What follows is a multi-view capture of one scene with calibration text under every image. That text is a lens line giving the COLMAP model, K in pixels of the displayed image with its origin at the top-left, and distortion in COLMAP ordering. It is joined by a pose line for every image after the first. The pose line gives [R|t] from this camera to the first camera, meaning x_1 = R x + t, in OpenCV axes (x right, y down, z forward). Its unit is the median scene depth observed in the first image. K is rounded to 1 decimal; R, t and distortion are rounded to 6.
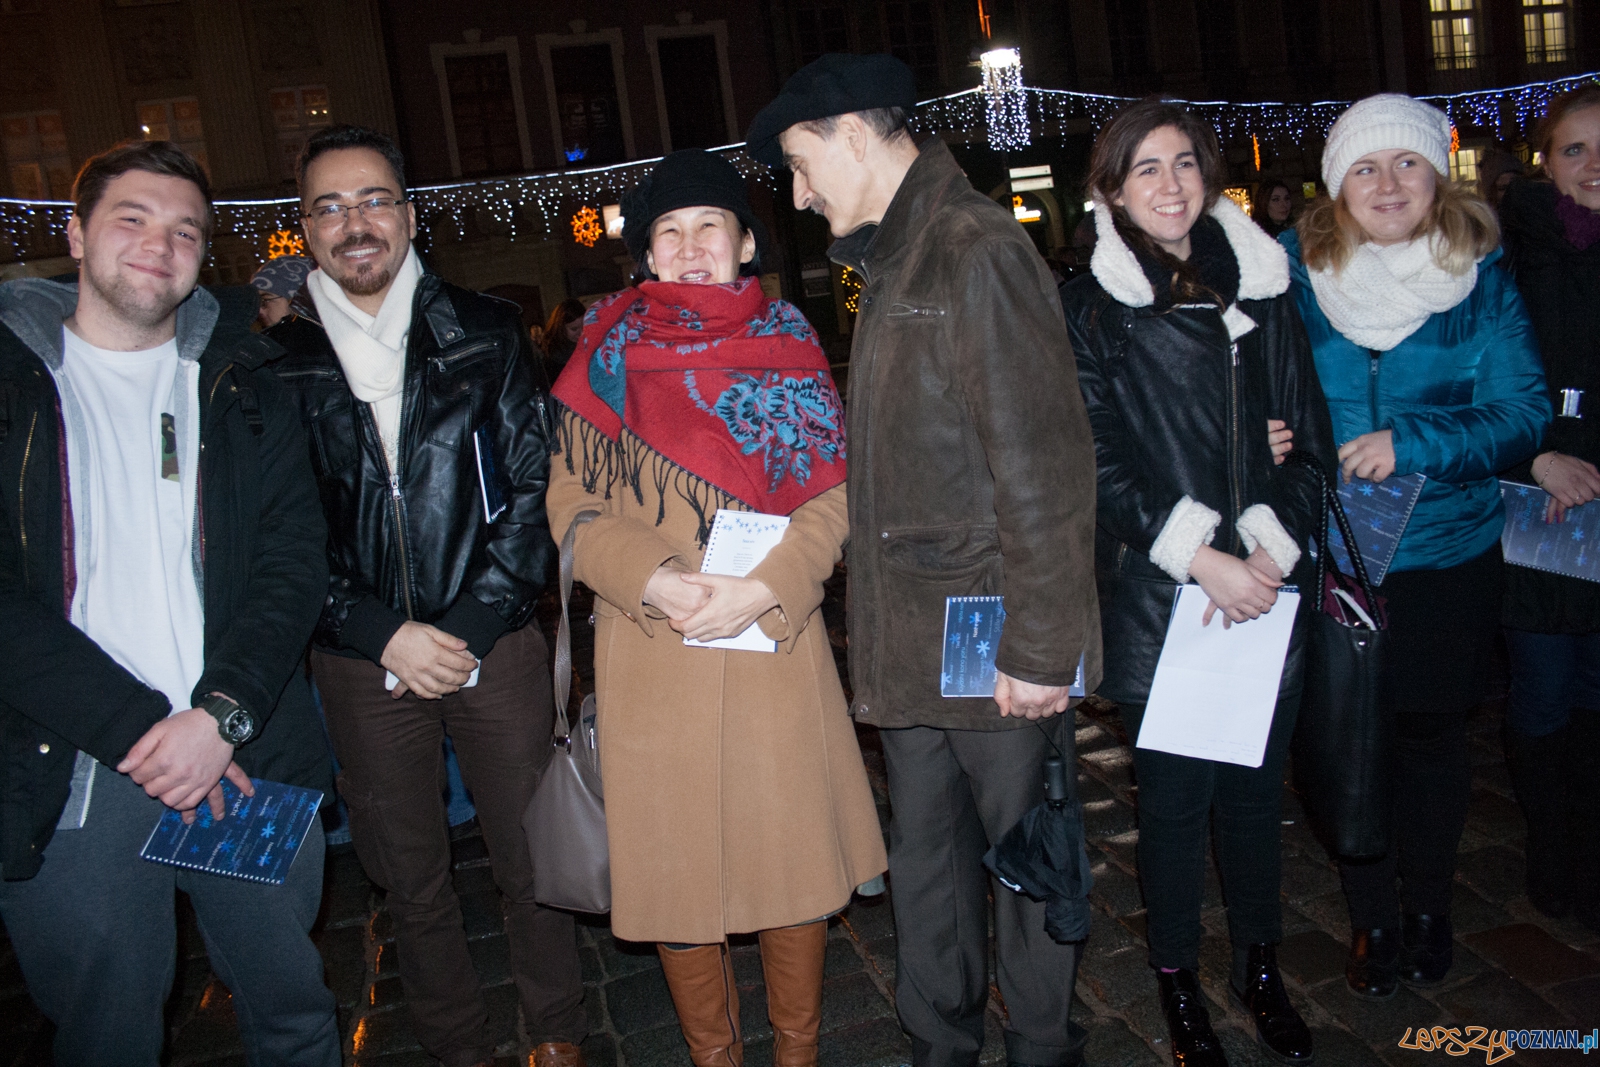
lens RADIAL K [[1314.6, 0, 802.1], [0, 1314.6, 530.8], [0, 0, 1]] dist [-0.151273, 0.121626]
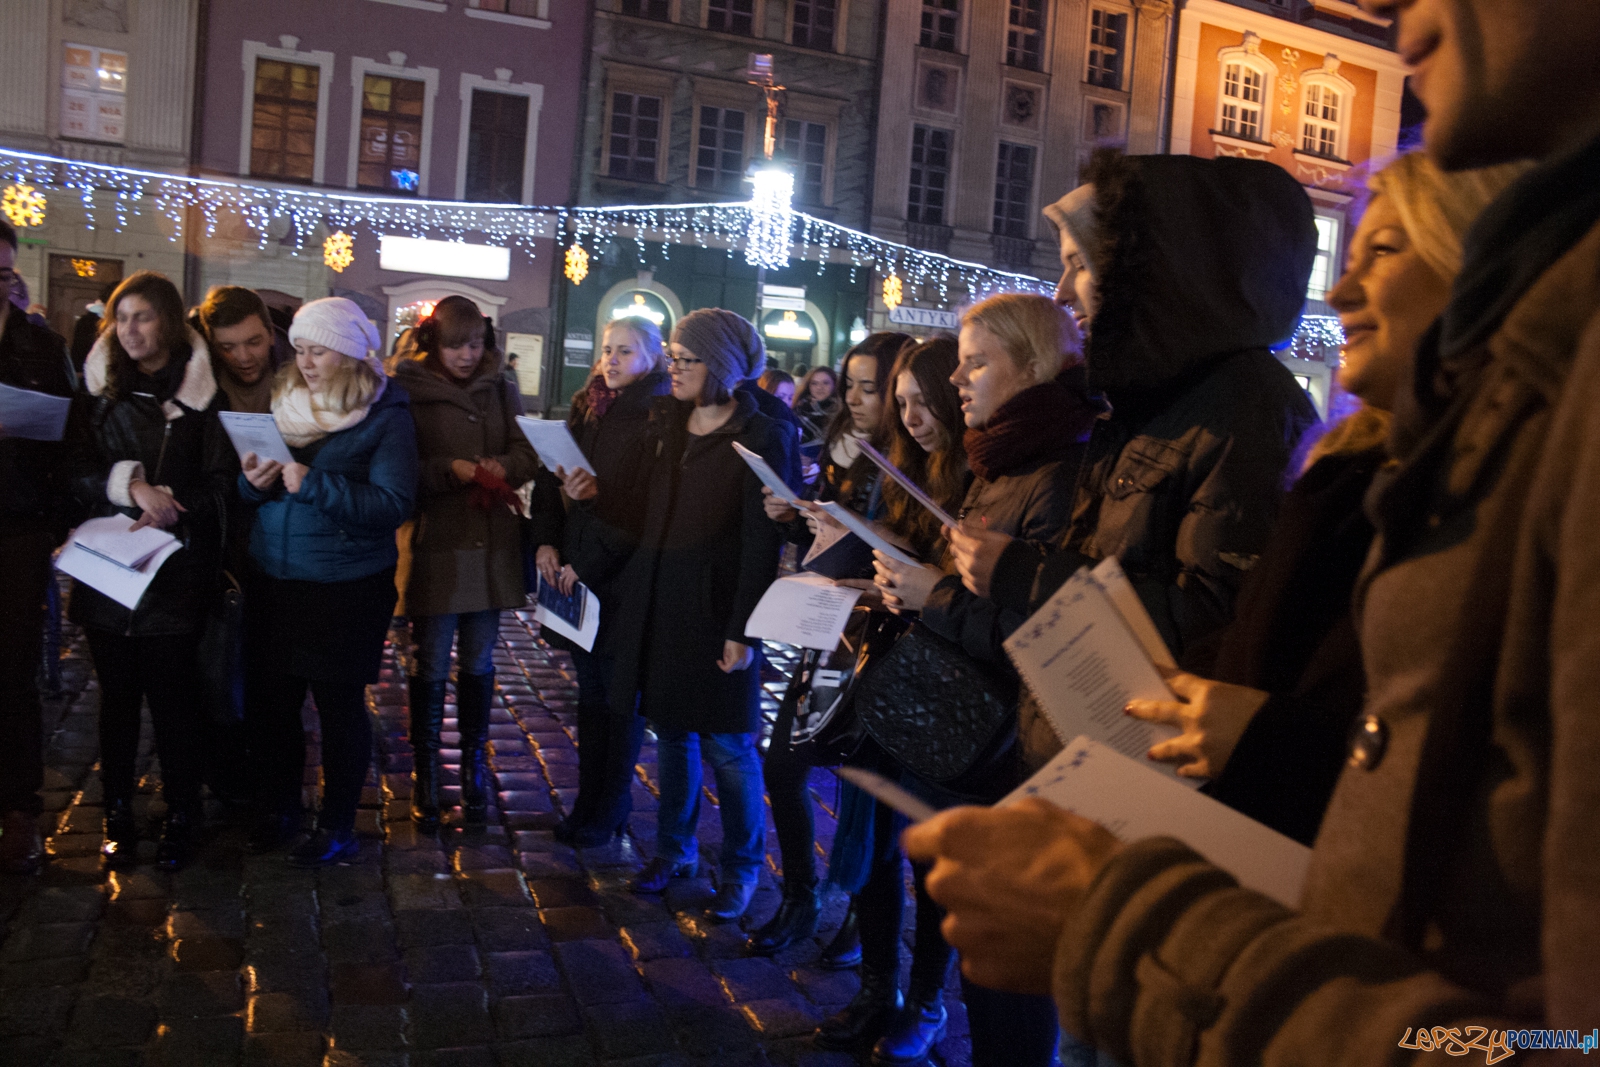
lens RADIAL K [[1314.6, 0, 807.7], [0, 1314.6, 530.2], [0, 0, 1]] dist [-0.151273, 0.121626]
pose [[0.970042, 0.197741, 0.141127, 0.085745], [-0.188138, 0.978996, -0.078553, -0.009627], [-0.153696, 0.049648, 0.986870, -0.036050]]
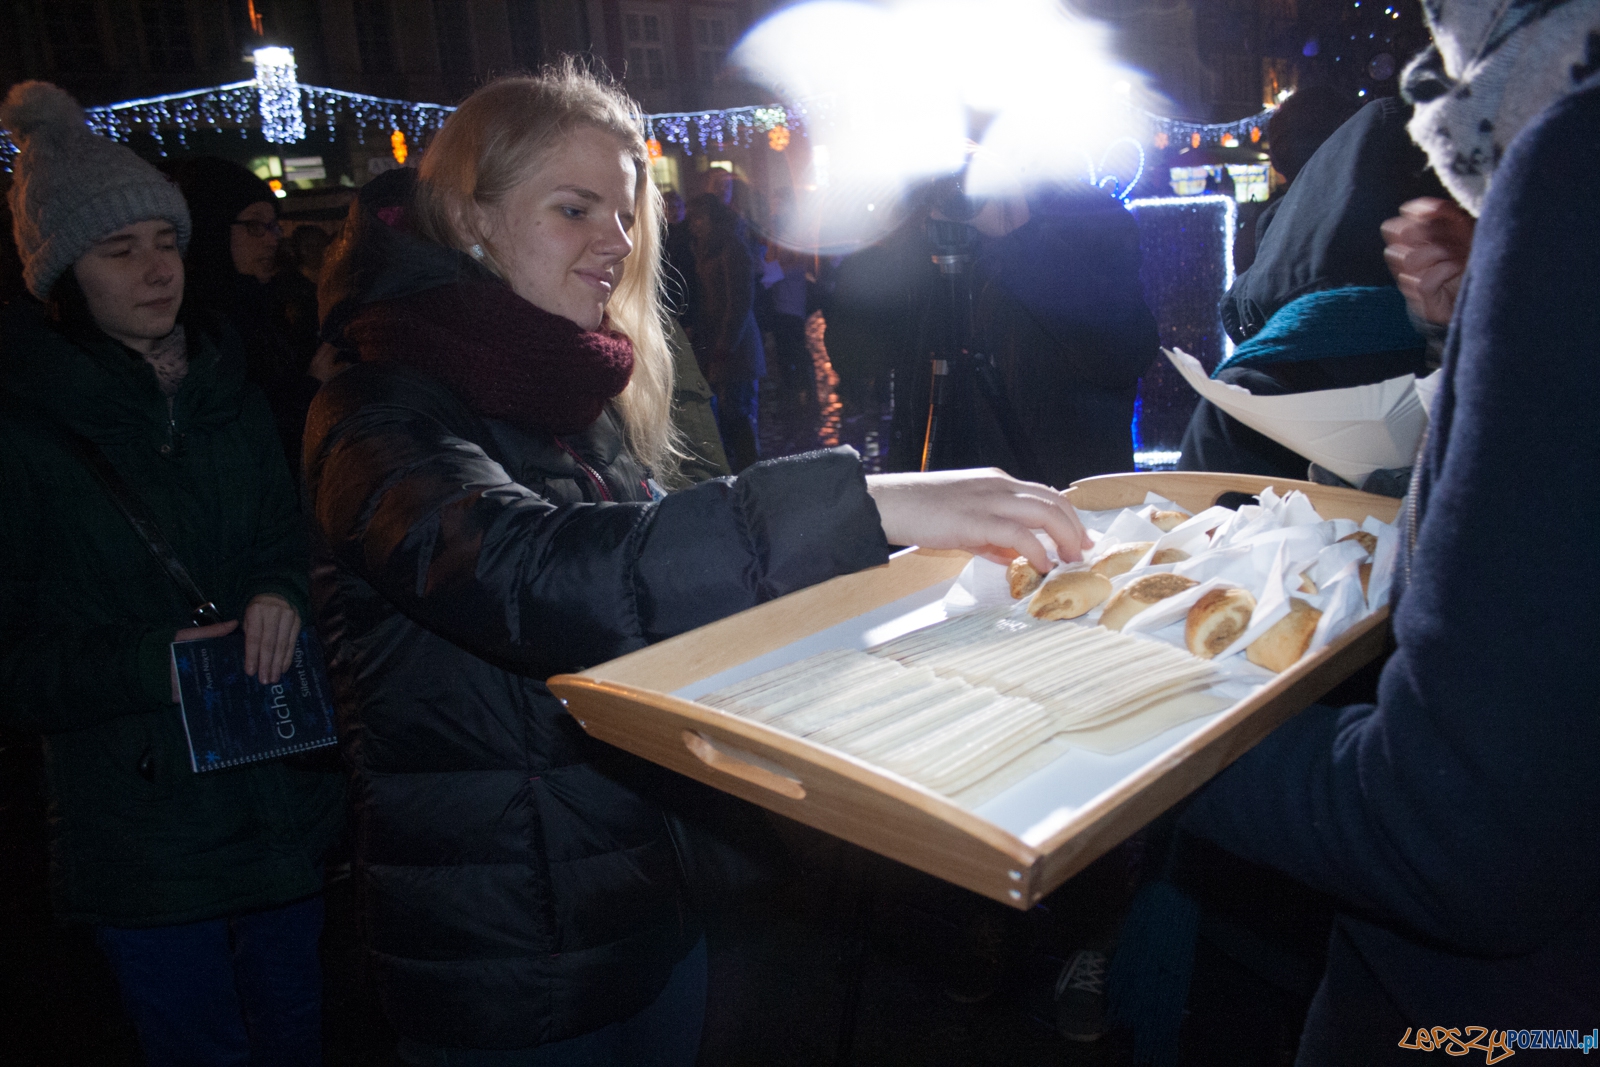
lens RADIAL K [[1314.6, 0, 828.1], [0, 1314.6, 520.0], [0, 0, 1]] dist [-0.151273, 0.121626]
pose [[0.822363, -0.070679, 0.564556, -0.093218], [0.066992, 0.997380, 0.027282, 0.027622], [-0.565006, 0.015385, 0.824944, -0.146984]]
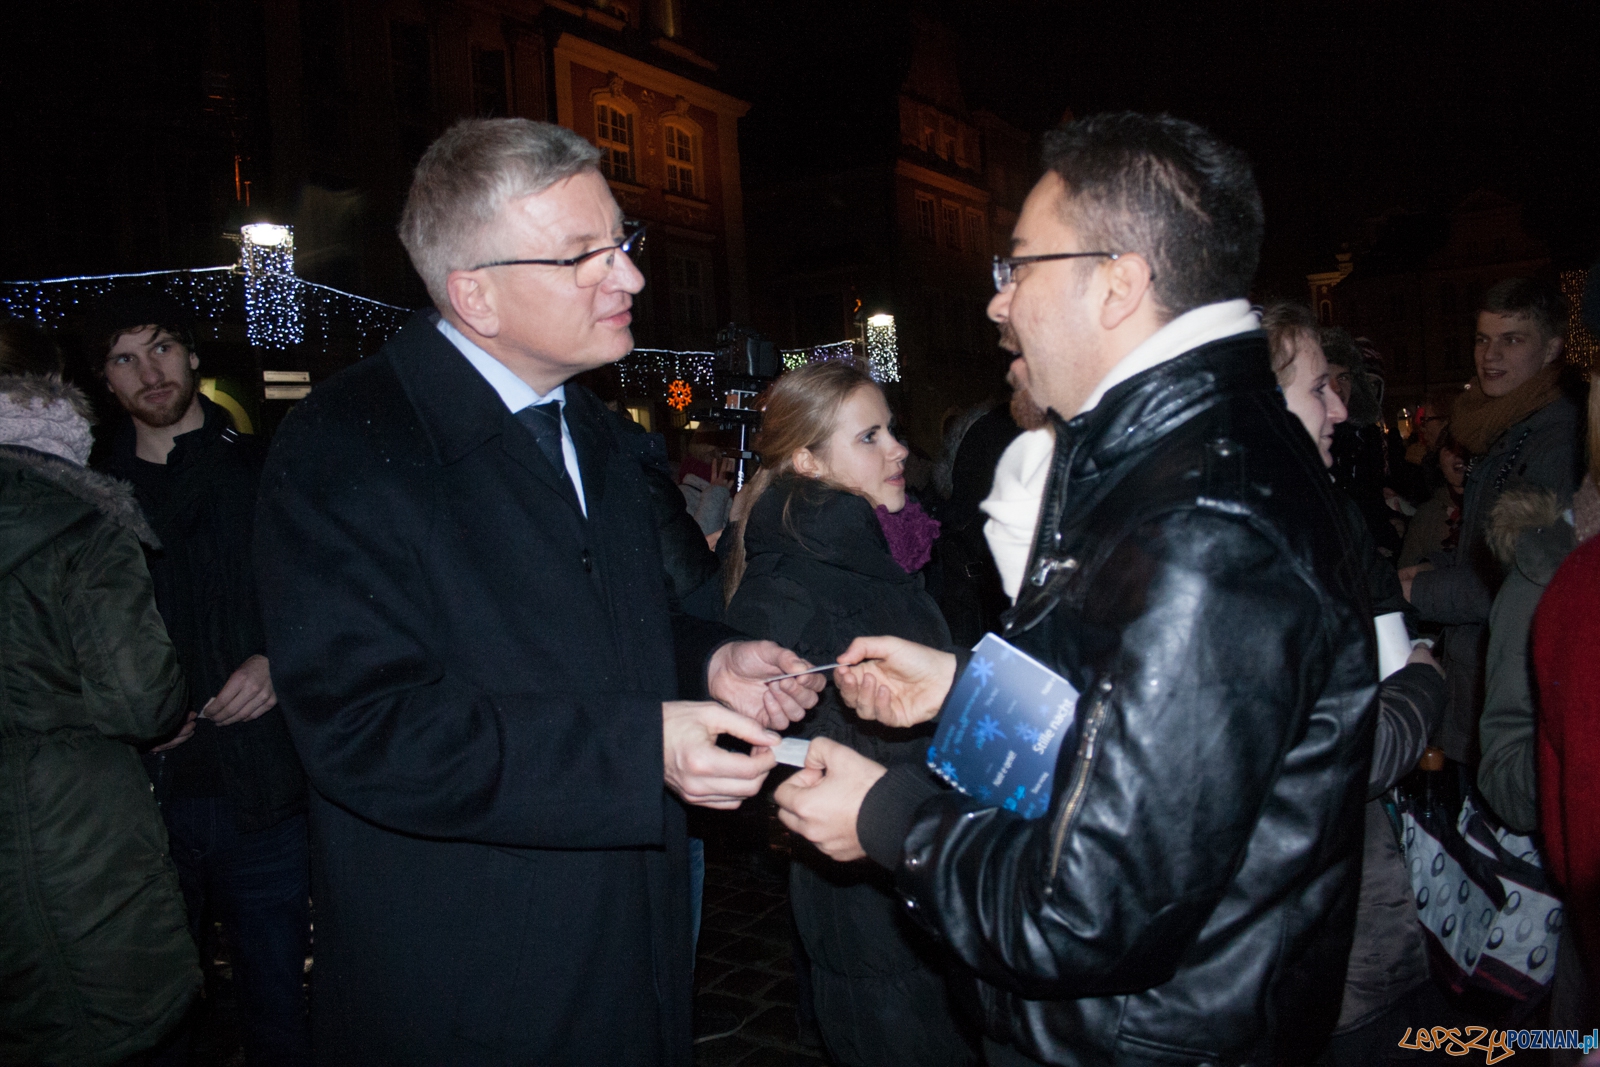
lens RADIAL K [[1314.6, 0, 814.0], [0, 1314.6, 522.3], [0, 0, 1]] dist [-0.151273, 0.121626]
pose [[0.738494, 0.061479, 0.671452, -0.117880], [0.070887, 0.983236, -0.167991, -0.029292], [-0.670524, 0.171658, 0.721756, 0.216860]]
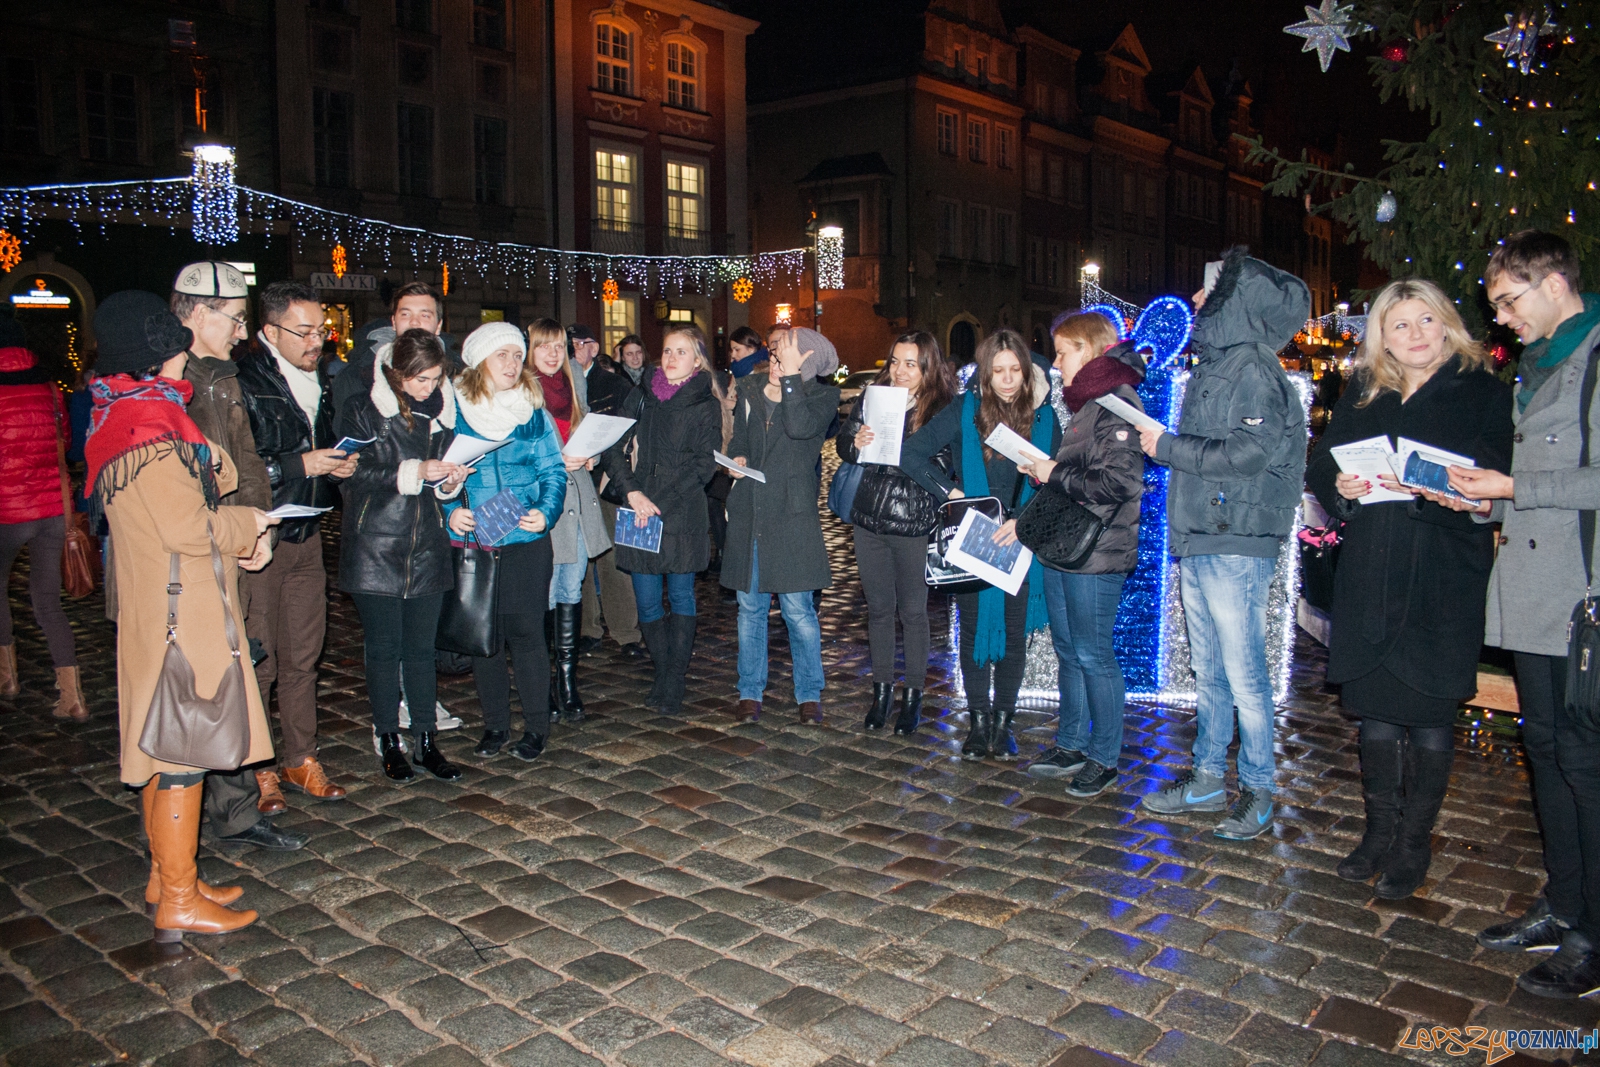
lens RADIAL K [[1314.6, 0, 819.2], [0, 1314.6, 525.1], [0, 0, 1]] dist [-0.151273, 0.121626]
pose [[0.799634, 0.060227, 0.597460, -0.046330], [-0.009073, 0.996056, -0.088265, 0.013347], [-0.600419, 0.065159, 0.797026, -0.077989]]
